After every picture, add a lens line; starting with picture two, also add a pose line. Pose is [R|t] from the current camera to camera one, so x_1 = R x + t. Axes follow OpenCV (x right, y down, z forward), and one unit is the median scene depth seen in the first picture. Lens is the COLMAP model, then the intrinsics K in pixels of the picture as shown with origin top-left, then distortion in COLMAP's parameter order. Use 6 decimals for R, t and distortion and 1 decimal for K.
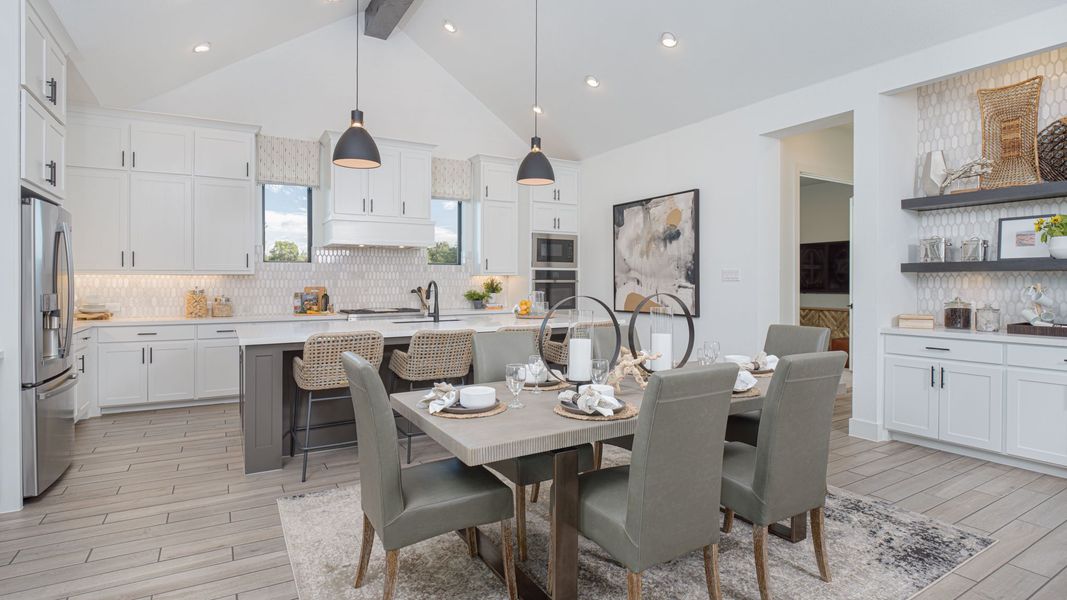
lens RADIAL K [[532.8, 0, 536.3], [0, 532.8, 289.1], [0, 0, 1]] dist [-0.020956, -0.000722]
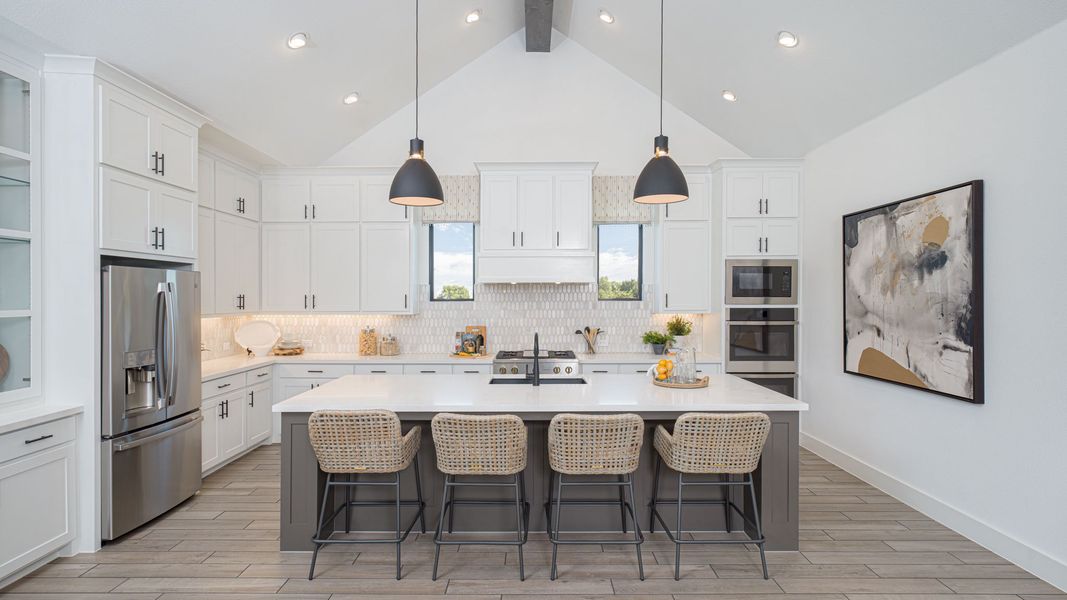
lens RADIAL K [[526.4, 0, 533.5], [0, 526.4, 300.0], [0, 0, 1]] dist [0.000095, -0.000674]
pose [[0.855891, 0.002554, -0.517150, 0.171202], [-0.006244, 0.999966, -0.005395, -0.048670], [0.517119, 0.007847, 0.855878, 0.246414]]
